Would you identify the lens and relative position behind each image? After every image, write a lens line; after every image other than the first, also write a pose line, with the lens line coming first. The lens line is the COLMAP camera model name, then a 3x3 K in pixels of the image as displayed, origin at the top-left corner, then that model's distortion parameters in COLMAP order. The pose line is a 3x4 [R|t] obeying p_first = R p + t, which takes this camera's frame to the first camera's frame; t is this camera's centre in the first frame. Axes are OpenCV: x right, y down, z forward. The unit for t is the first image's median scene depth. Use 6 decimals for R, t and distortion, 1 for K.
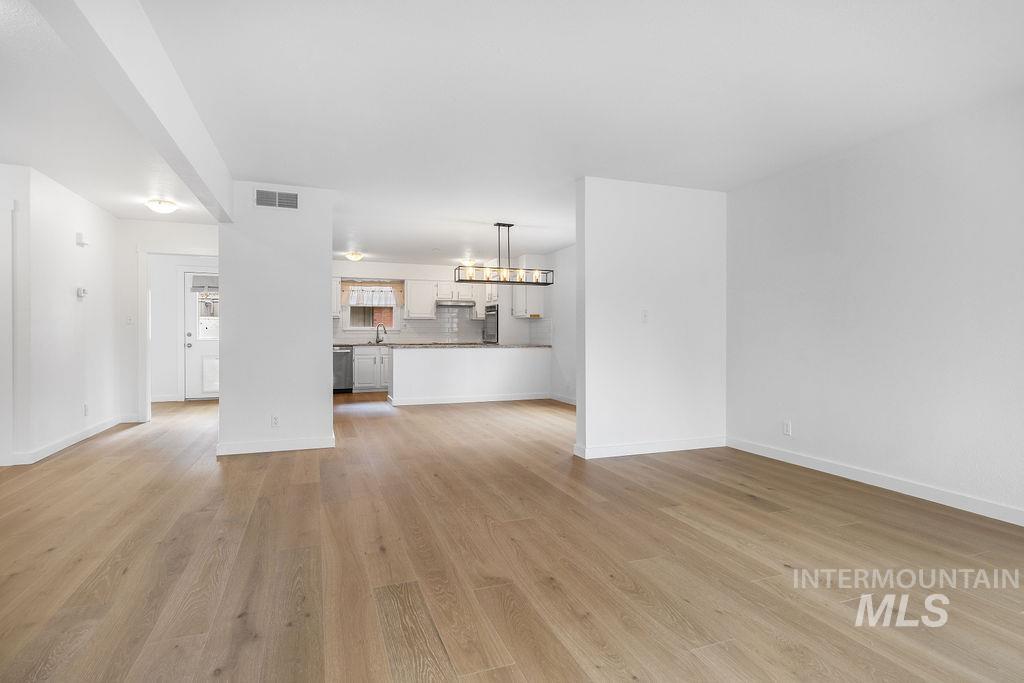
lens RADIAL K [[518.3, 0, 512.0], [0, 518.3, 341.5], [0, 0, 1]] dist [0.000982, 0.000020]
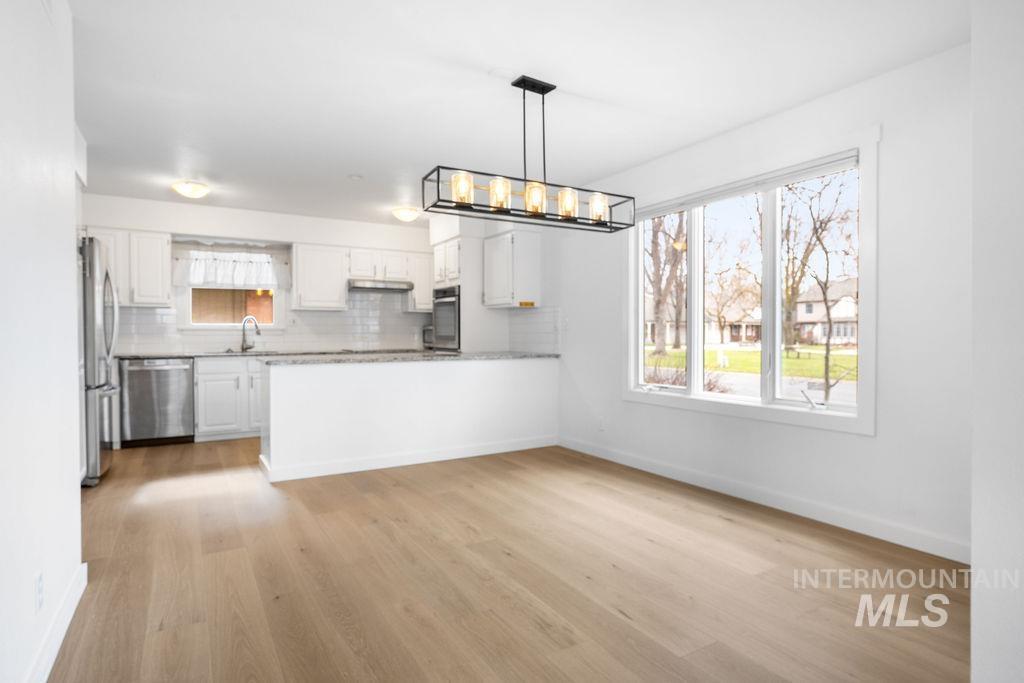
lens RADIAL K [[553.6, 0, 517.2], [0, 553.6, 347.2], [0, 0, 1]] dist [-0.003953, 0.000412]
pose [[0.982862, -0.005256, 0.184268, -0.074284], [0.004059, 0.999968, 0.006869, -0.004363], [-0.184298, -0.006004, 0.982852, 0.342144]]
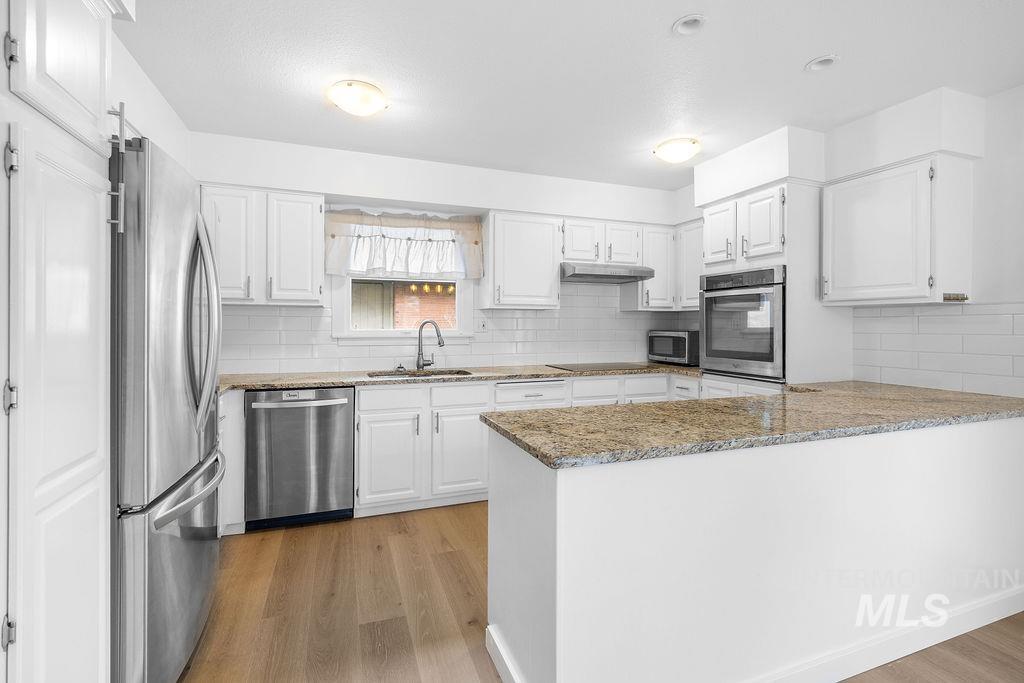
lens RADIAL K [[460.1, 0, 507.1], [0, 460.1, 332.4], [0, 0, 1]] dist [0.000998, 0.000041]
pose [[0.999953, 0.003635, -0.009009, -0.191989], [-0.003650, 0.999992, -0.001593, -0.025291], [0.009003, 0.001626, 0.999958, 0.655981]]
